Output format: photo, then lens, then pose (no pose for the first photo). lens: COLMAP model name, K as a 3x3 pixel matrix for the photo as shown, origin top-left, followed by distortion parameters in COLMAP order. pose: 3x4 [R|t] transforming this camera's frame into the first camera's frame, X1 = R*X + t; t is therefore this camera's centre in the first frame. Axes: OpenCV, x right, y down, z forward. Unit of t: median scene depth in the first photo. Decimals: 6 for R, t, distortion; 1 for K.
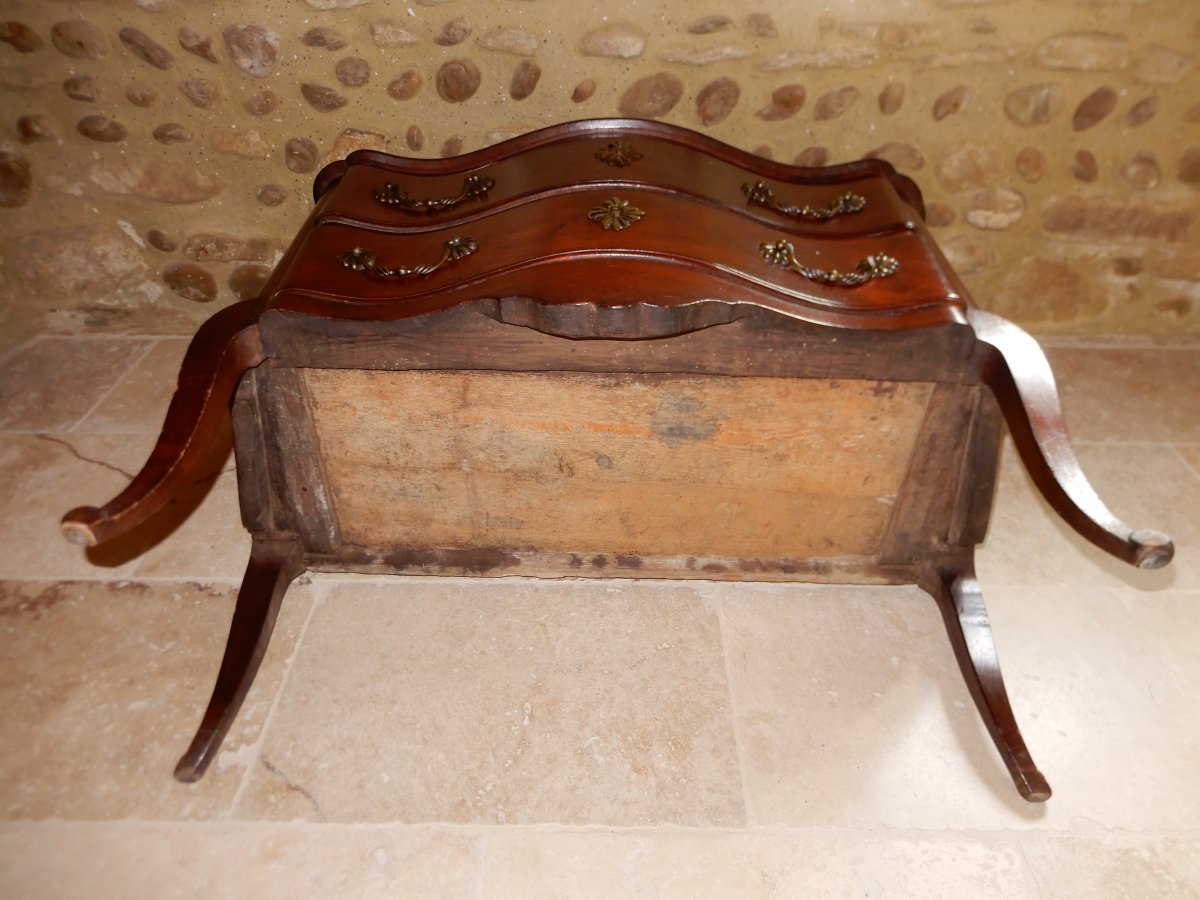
lens RADIAL K [[873.8, 0, 594.5], [0, 873.8, 445.1], [0, 0, 1]] dist [0.011107, -0.001070]
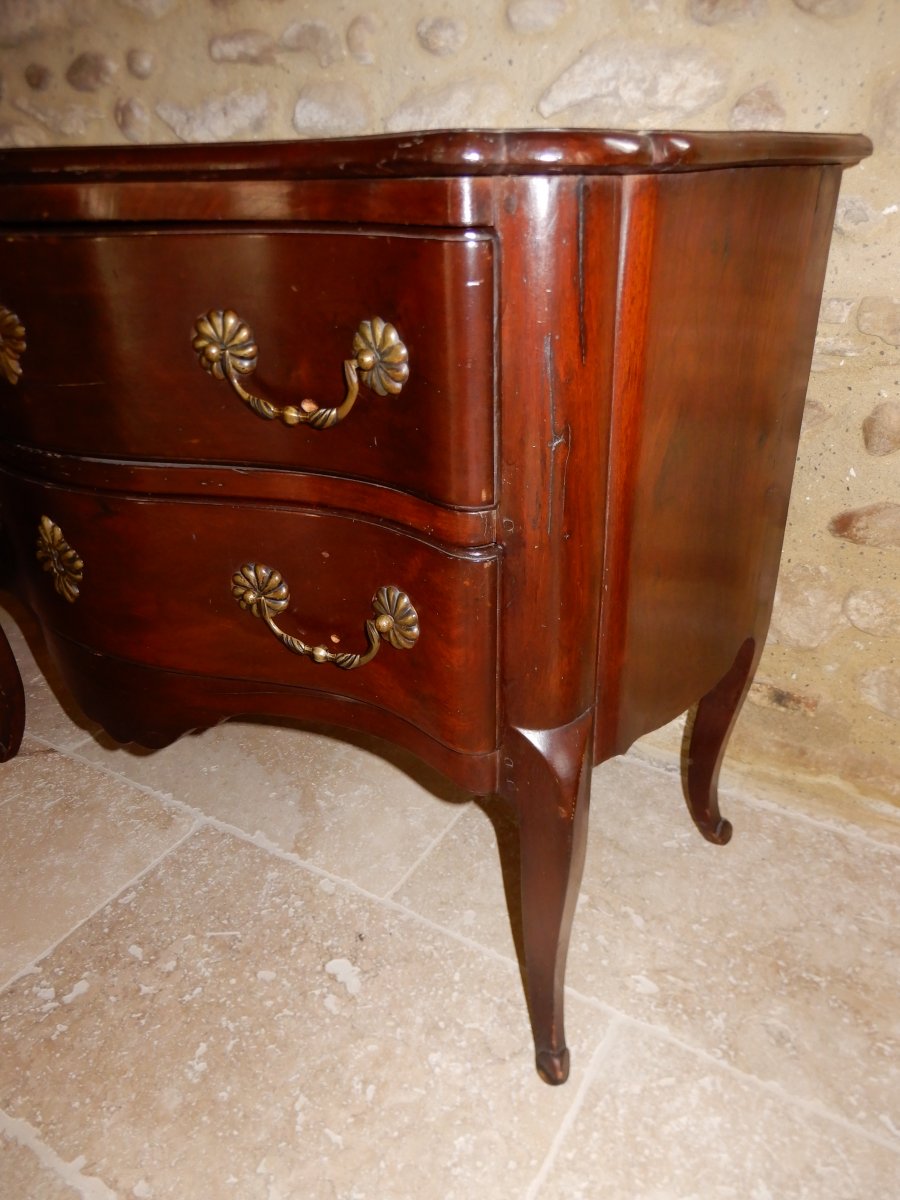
lens RADIAL K [[865.7, 0, 446.7], [0, 865.7, 595.9], [0, 0, 1]] dist [0.007069, -0.000382]
pose [[0.855766, 0.207565, -0.473900, 0.360575], [-0.260574, 0.964250, -0.048208, -0.181161], [0.446952, 0.164740, 0.879258, 0.381584]]
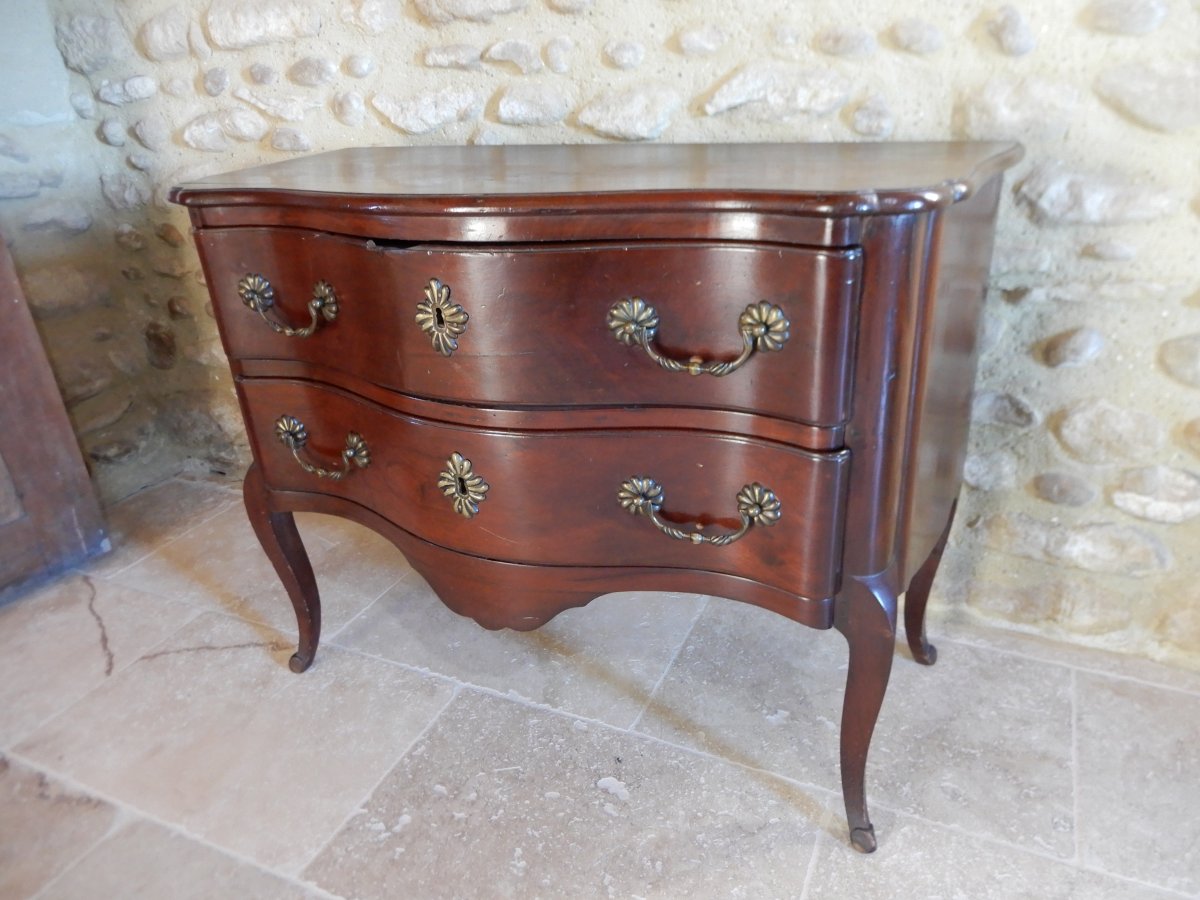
lens RADIAL K [[865.7, 0, 592.3], [0, 865.7, 444.1], [0, 0, 1]] dist [0.007069, -0.000382]
pose [[0.904667, 0.121898, -0.408312, 0.331156], [-0.184124, 0.975964, -0.116586, -0.146731], [0.384286, 0.180652, 0.905367, 0.201838]]
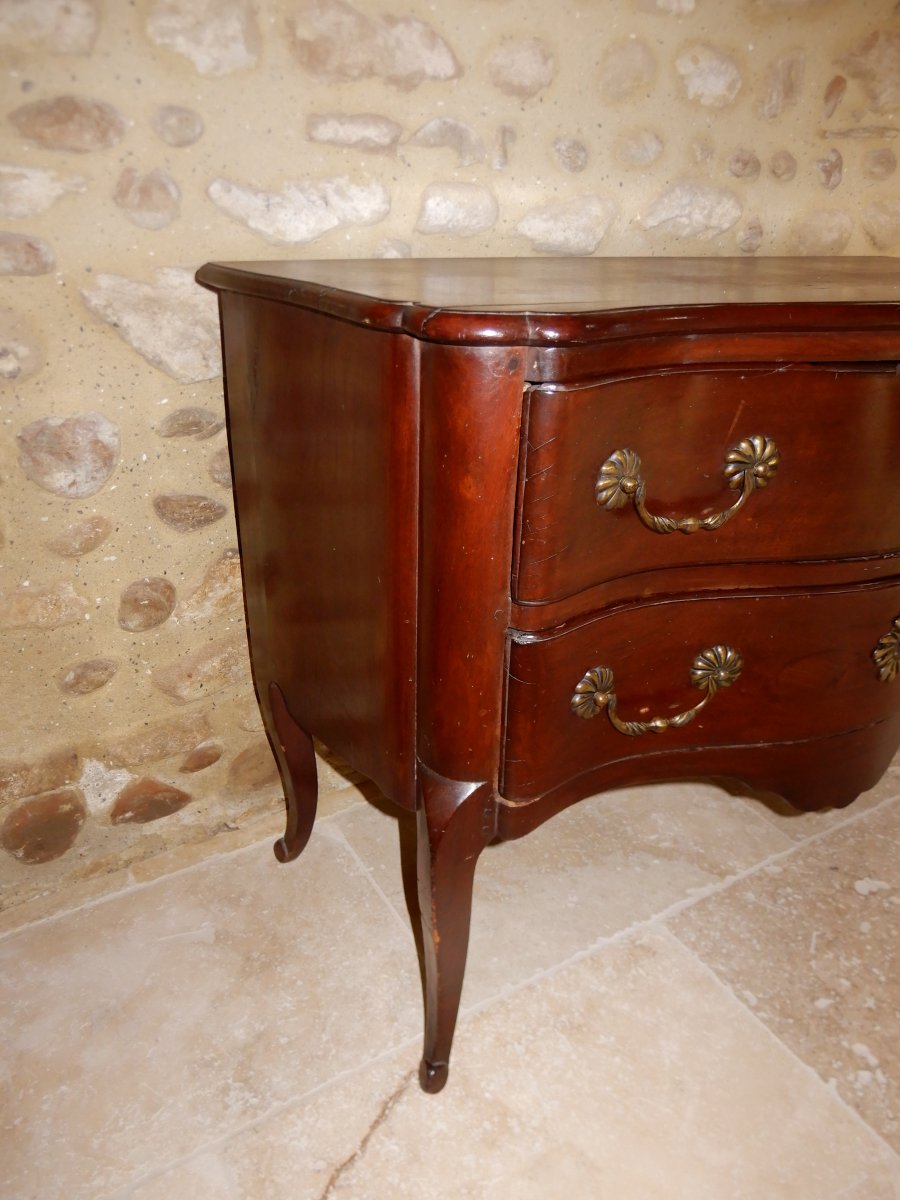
lens RADIAL K [[873.8, 0, 450.0], [0, 873.8, 600.0], [0, 0, 1]] dist [0.011107, -0.001070]
pose [[0.848233, -0.209914, 0.486247, -0.440234], [0.277779, 0.958018, -0.070992, -0.225613], [-0.450931, 0.195287, 0.870933, 0.360732]]
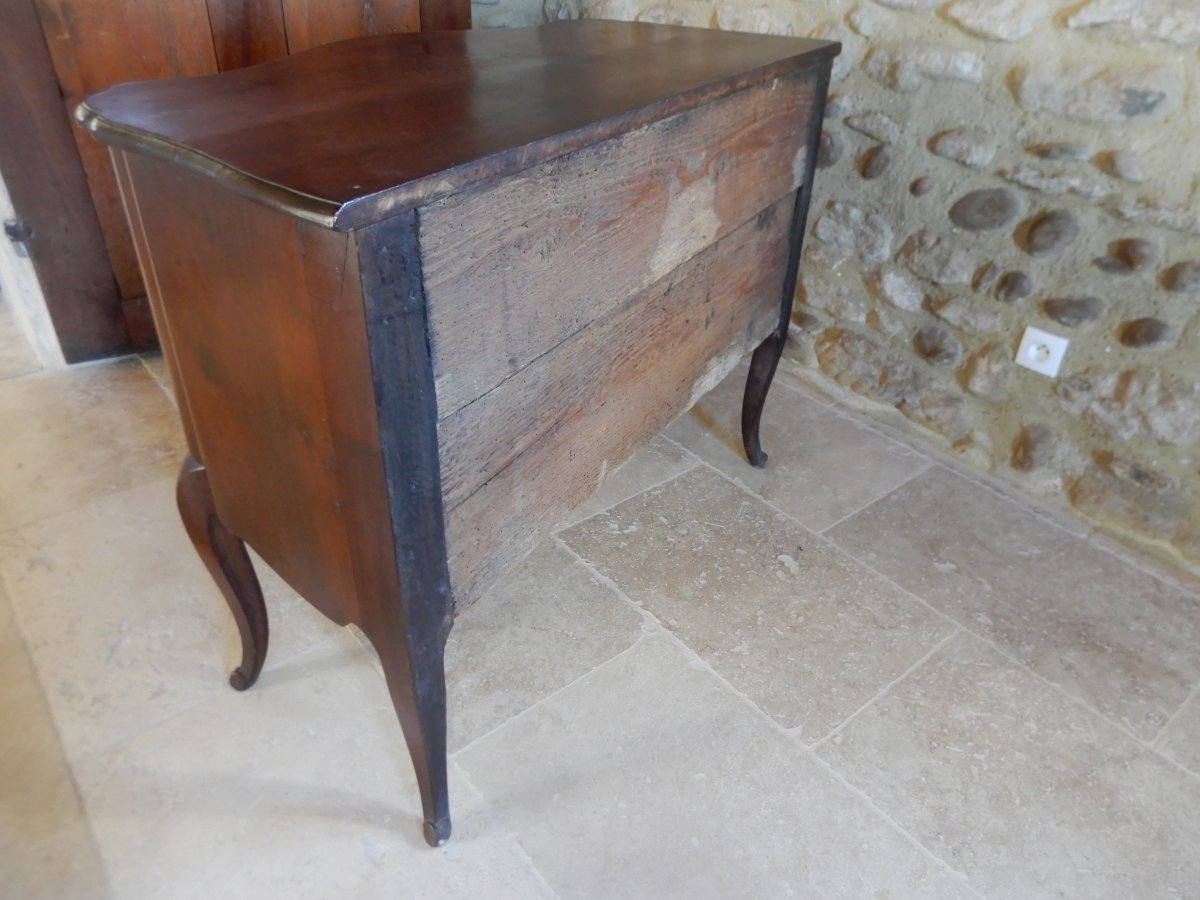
lens RADIAL K [[872.4, 0, 597.2], [0, 872.4, 437.4], [0, 0, 1]] dist [0.027444, -0.016514]
pose [[0.642398, 0.427706, -0.635918, 0.474680], [-0.461947, 0.878196, 0.124004, -0.099126], [0.611498, 0.214100, 0.761729, 0.066766]]
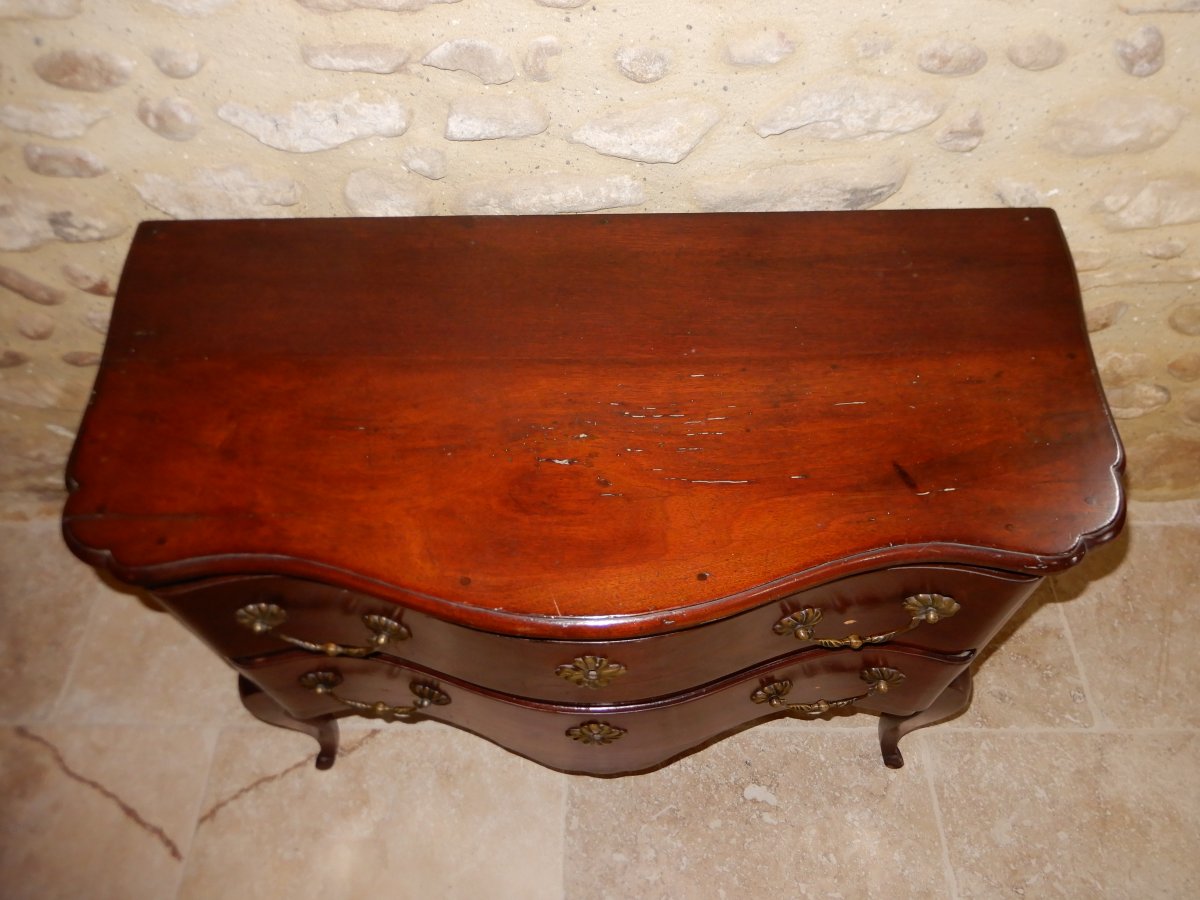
lens RADIAL K [[872.0, 0, 595.6], [0, 872.0, 449.6], [0, 0, 1]] dist [0.009790, -0.001824]
pose [[0.999453, -0.019011, -0.027055, -0.003980], [0.027482, 0.932579, 0.359919, -0.531582], [0.018388, -0.360465, 0.932591, 0.239217]]
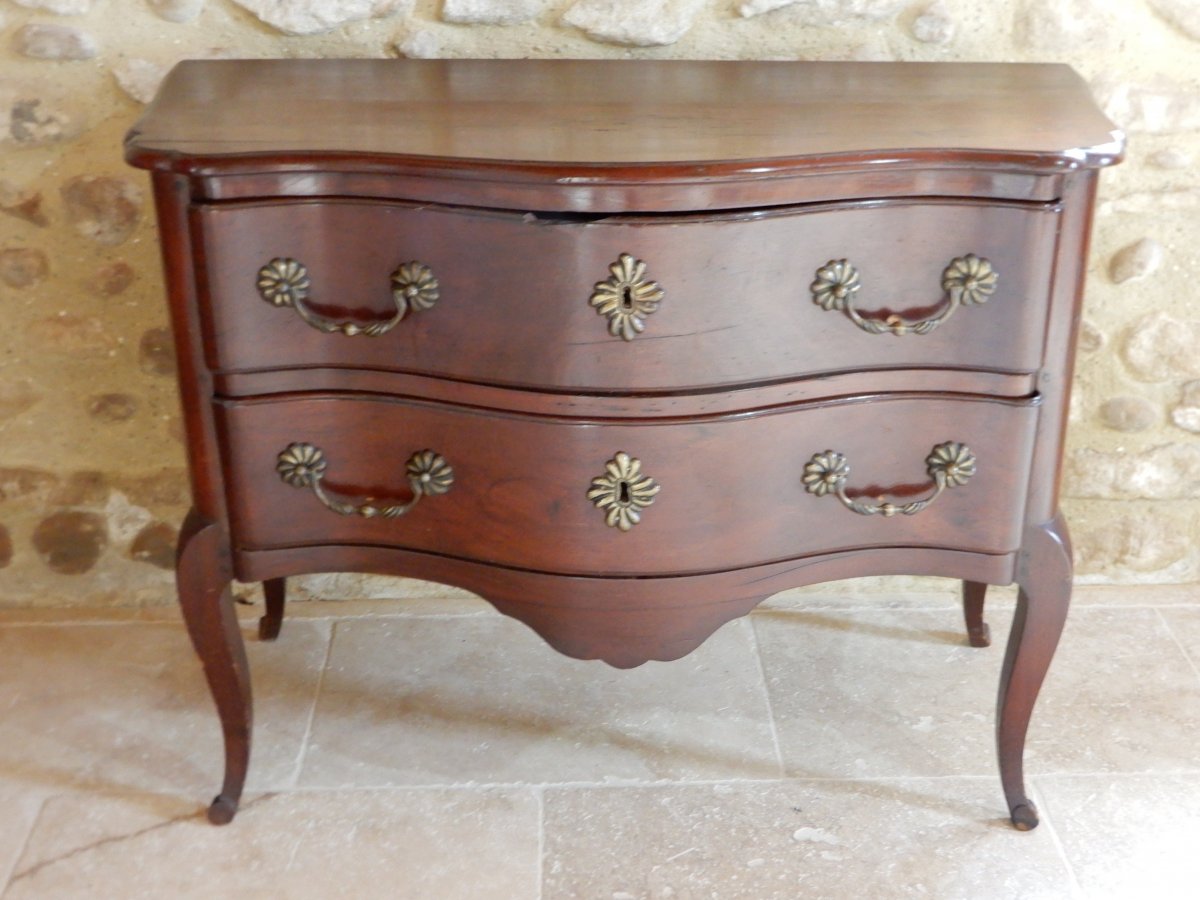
lens RADIAL K [[1632.0, 0, 594.6], [0, 1632.0, 432.8], [0, 0, 1]] dist [-0.006951, -0.096893]
pose [[0.999119, -0.022800, 0.035224, -0.054988], [0.028470, 0.985046, -0.169925, -0.053108], [-0.030823, 0.170778, 0.984827, -0.195530]]
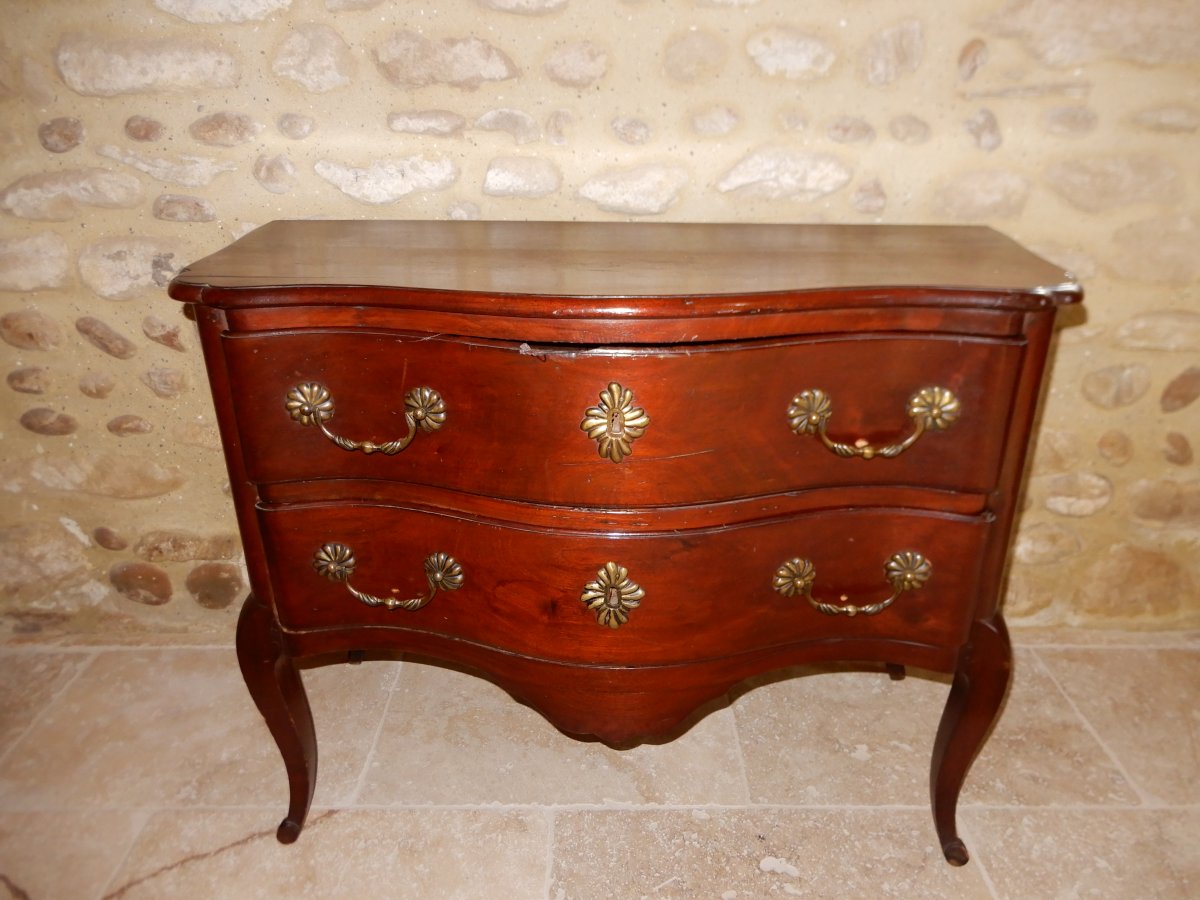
lens RADIAL K [[869.7, 0, 596.7], [0, 869.7, 444.5], [0, 0, 1]] dist [0.015222, -0.012289]
pose [[0.999914, -0.011414, 0.006389, -0.022668], [0.012440, 0.980745, -0.194898, -0.156765], [-0.004041, 0.194961, 0.980803, 0.147677]]
